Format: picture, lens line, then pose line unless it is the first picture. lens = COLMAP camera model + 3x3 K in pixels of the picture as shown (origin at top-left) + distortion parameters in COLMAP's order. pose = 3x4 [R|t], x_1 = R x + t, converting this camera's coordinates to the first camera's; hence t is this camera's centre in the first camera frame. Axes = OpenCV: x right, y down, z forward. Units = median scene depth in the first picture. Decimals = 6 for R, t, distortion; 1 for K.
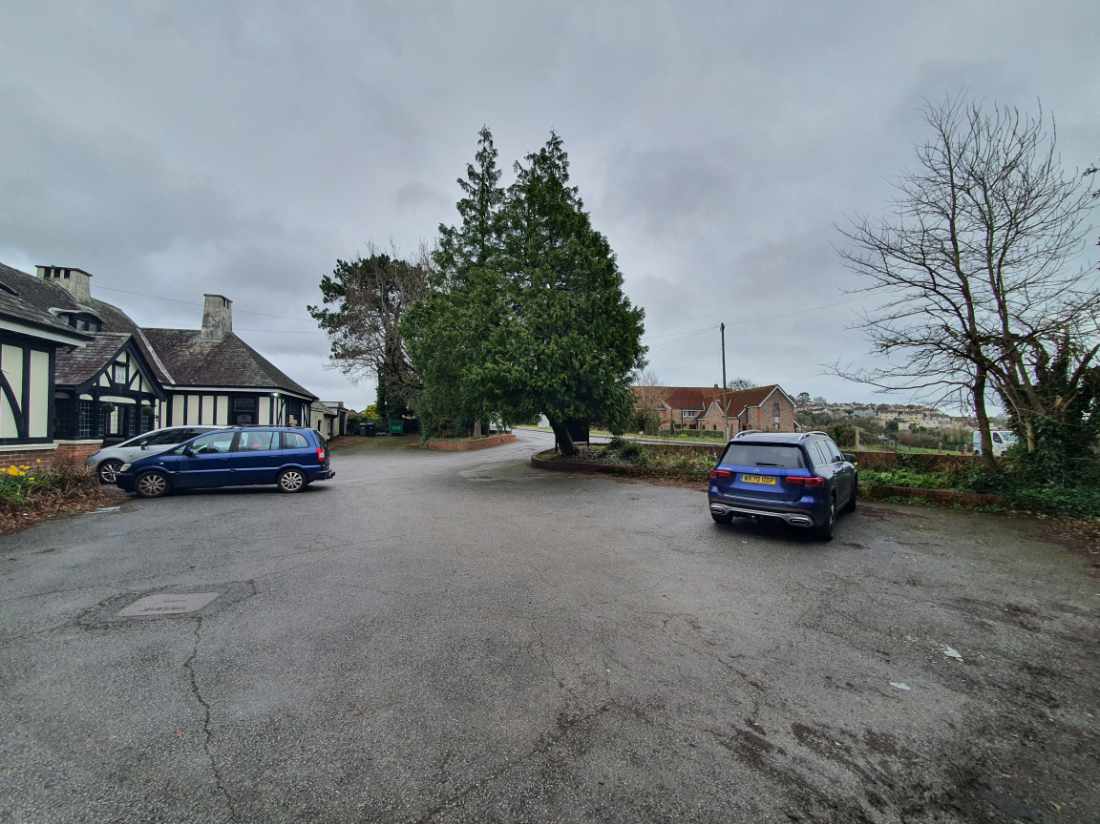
lens RADIAL K [[437.4, 0, 543.2], [0, 437.4, 422.7], [0, 0, 1]] dist [0.000205, -0.000294]
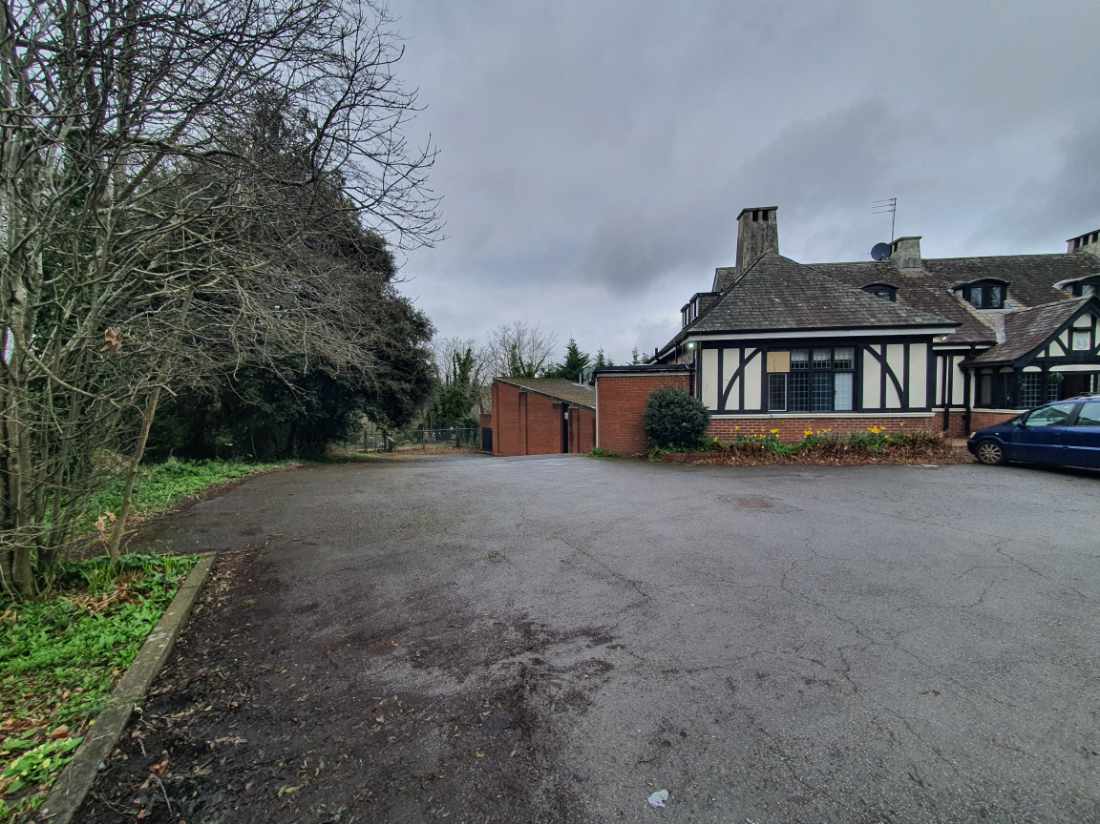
lens RADIAL K [[437.4, 0, 545.4], [0, 437.4, 423.3], [0, 0, 1]] dist [0.000205, -0.000294]
pose [[-0.330677, 0.040315, -0.942882, 0.362731], [0.029837, 0.999034, 0.032252, 0.002589], [0.943272, -0.017468, -0.331561, 0.262836]]
